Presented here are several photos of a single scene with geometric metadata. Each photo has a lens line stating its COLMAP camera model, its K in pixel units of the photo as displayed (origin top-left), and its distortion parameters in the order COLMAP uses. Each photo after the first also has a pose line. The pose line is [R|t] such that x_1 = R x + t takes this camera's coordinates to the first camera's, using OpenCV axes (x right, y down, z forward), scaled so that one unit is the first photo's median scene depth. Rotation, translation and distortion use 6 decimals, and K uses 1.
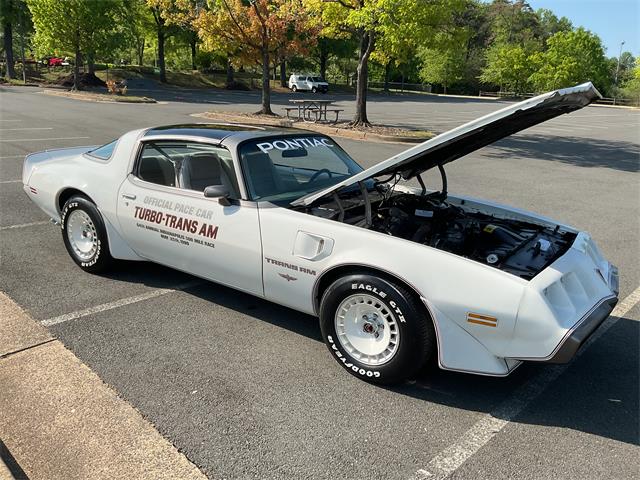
lens RADIAL K [[528.8, 0, 318.4], [0, 528.8, 238.6], [0, 0, 1]] dist [0.078986, -0.151613]
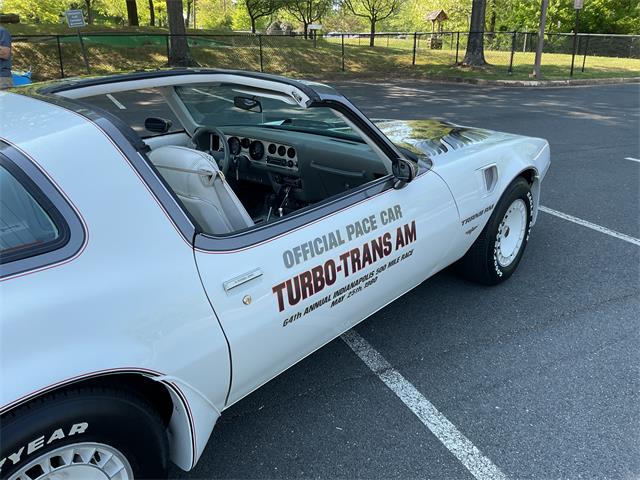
lens RADIAL K [[528.8, 0, 317.0], [0, 528.8, 241.2], [0, 0, 1]] dist [0.078986, -0.151613]
pose [[0.115504, -0.410361, 0.904579, -0.737049], [0.281849, 0.886784, 0.366300, -0.248993], [-0.952481, 0.212646, 0.218087, 0.907907]]
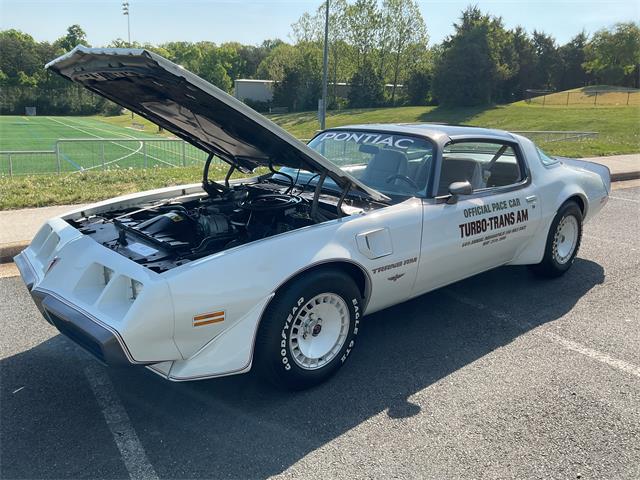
lens RADIAL K [[528.8, 0, 315.0], [0, 528.8, 241.4], [0, 0, 1]] dist [0.078986, -0.151613]
pose [[0.259627, -0.287384, 0.921957, -1.260382], [0.276748, 0.936794, 0.214076, -0.298315], [-0.925205, 0.199569, 0.322750, 0.988235]]
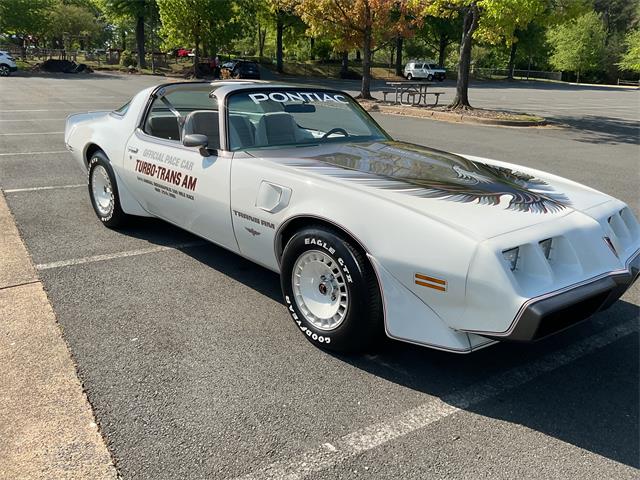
lens RADIAL K [[528.8, 0, 318.6], [0, 528.8, 240.3], [0, 0, 1]] dist [0.078986, -0.151613]
pose [[0.976758, 0.054029, -0.207425, 0.214799], [-0.050189, 0.998458, 0.023734, 0.052394], [0.208387, -0.012772, 0.977963, 0.097298]]
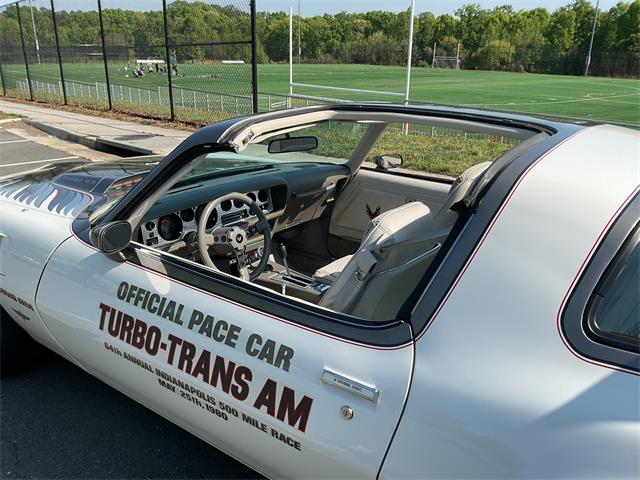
lens RADIAL K [[528.8, 0, 321.4], [0, 528.8, 244.2], [0, 0, 1]] dist [0.078986, -0.151613]
pose [[0.999023, -0.019255, -0.039778, -0.155221], [0.020963, 0.998856, 0.042968, -0.128173], [0.038905, -0.043760, 0.998284, 0.609712]]
